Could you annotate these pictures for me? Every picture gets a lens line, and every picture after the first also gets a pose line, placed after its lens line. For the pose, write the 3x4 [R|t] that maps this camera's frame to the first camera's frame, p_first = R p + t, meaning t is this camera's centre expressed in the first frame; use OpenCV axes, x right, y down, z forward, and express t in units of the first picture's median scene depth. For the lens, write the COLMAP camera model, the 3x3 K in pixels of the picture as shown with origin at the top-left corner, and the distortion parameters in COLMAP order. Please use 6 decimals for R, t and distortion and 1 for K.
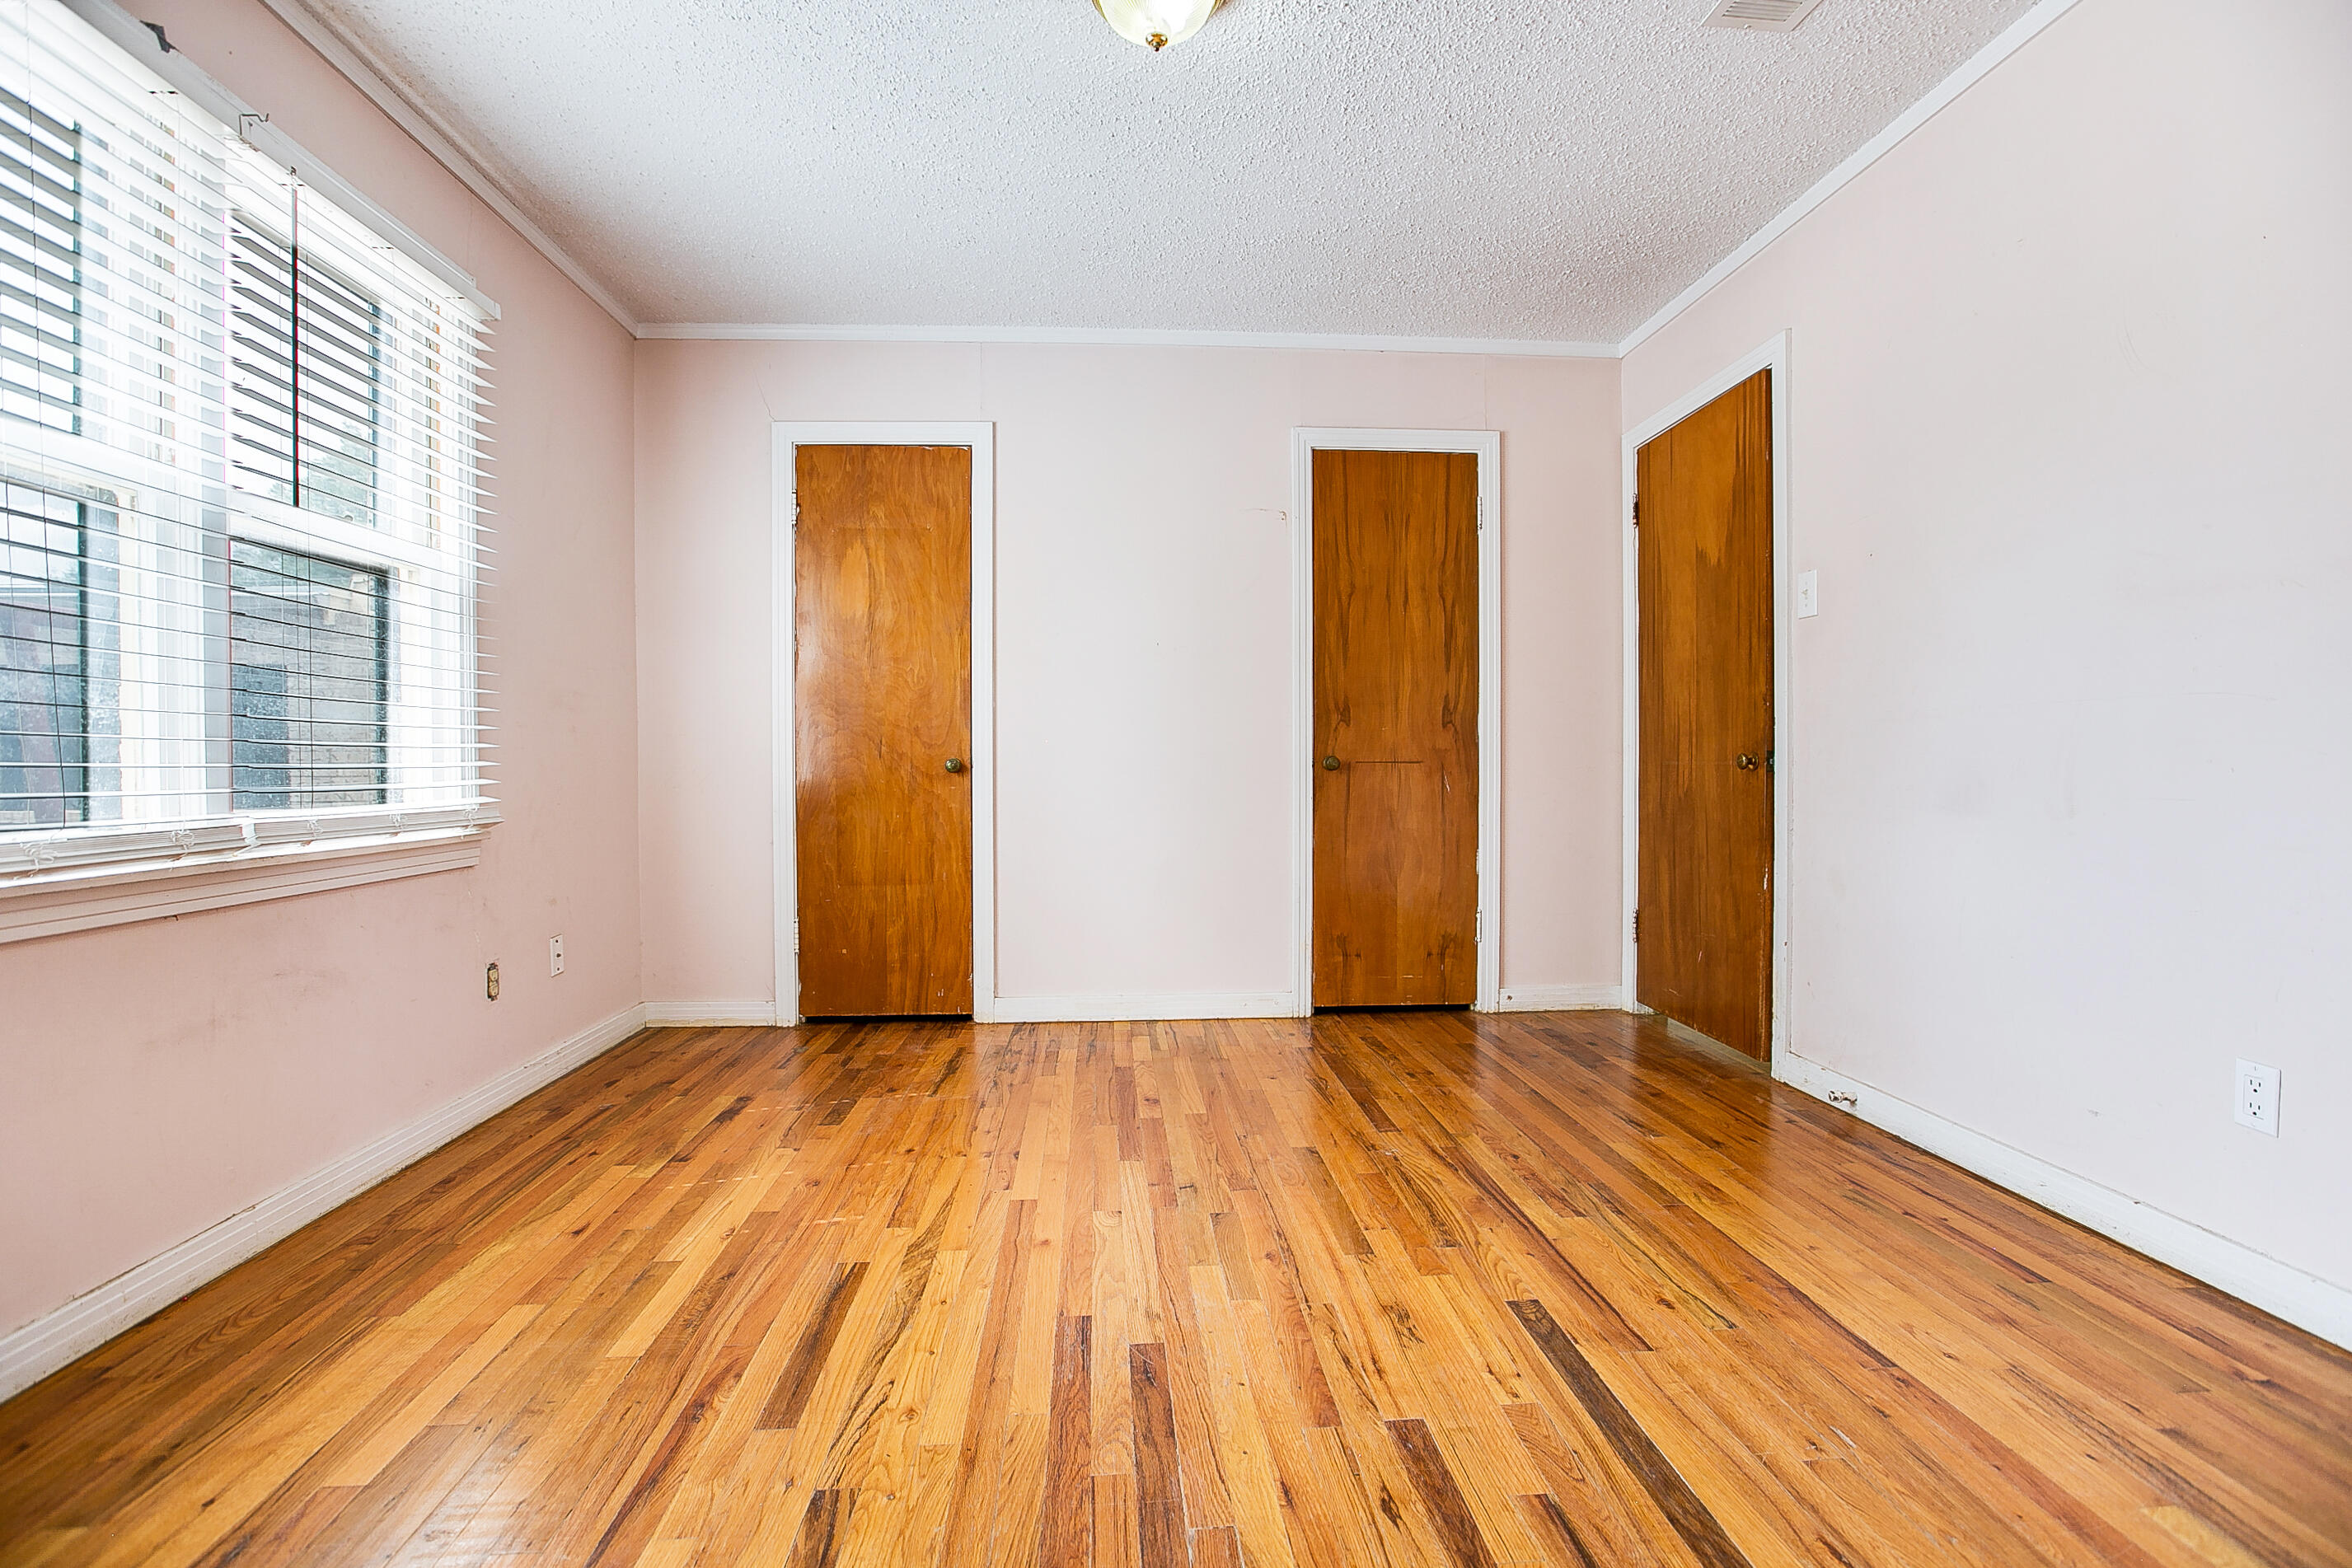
lens RADIAL K [[1080.7, 0, 1155.7], [0, 1080.7, 778.3], [0, 0, 1]] dist [-0.005988, -0.000176]
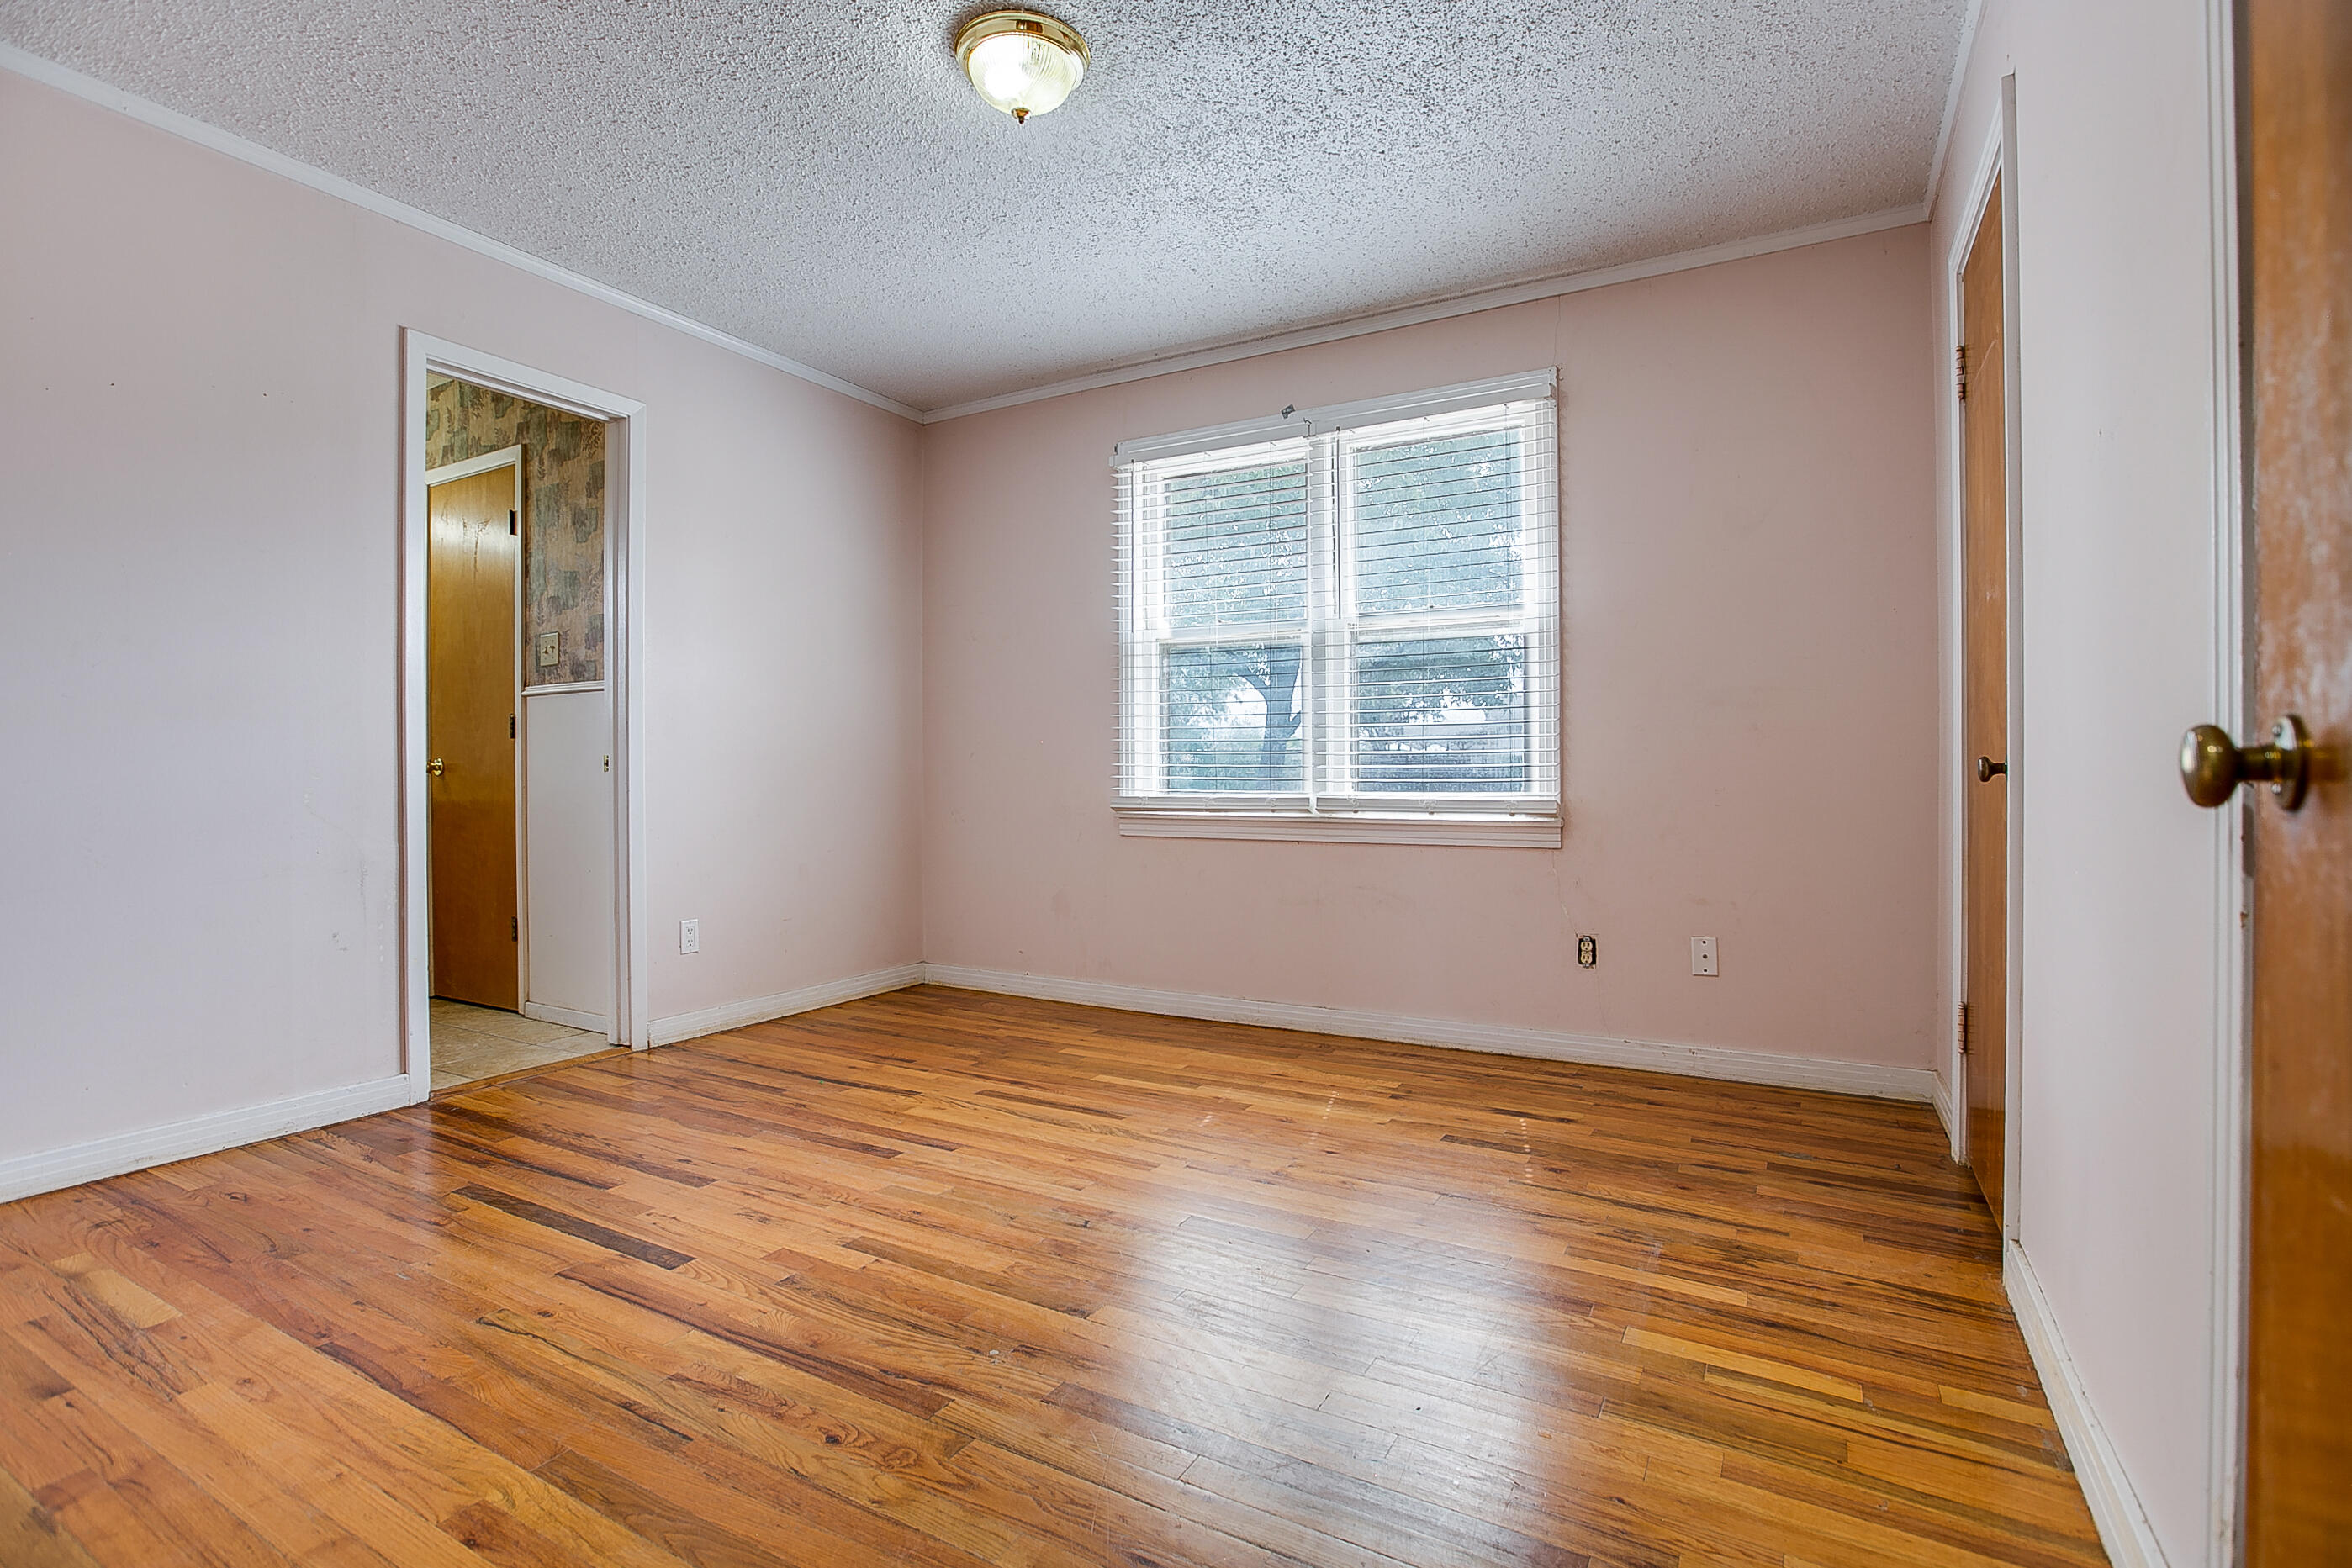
lens RADIAL K [[1080.7, 0, 1157.5], [0, 1080.7, 776.6], [0, 0, 1]] dist [-0.005988, -0.000176]
pose [[-0.547473, 0.005732, -0.836804, 0.810113], [-0.000965, 0.999972, 0.007482, -0.013072], [0.836823, 0.004904, -0.547452, 1.639978]]
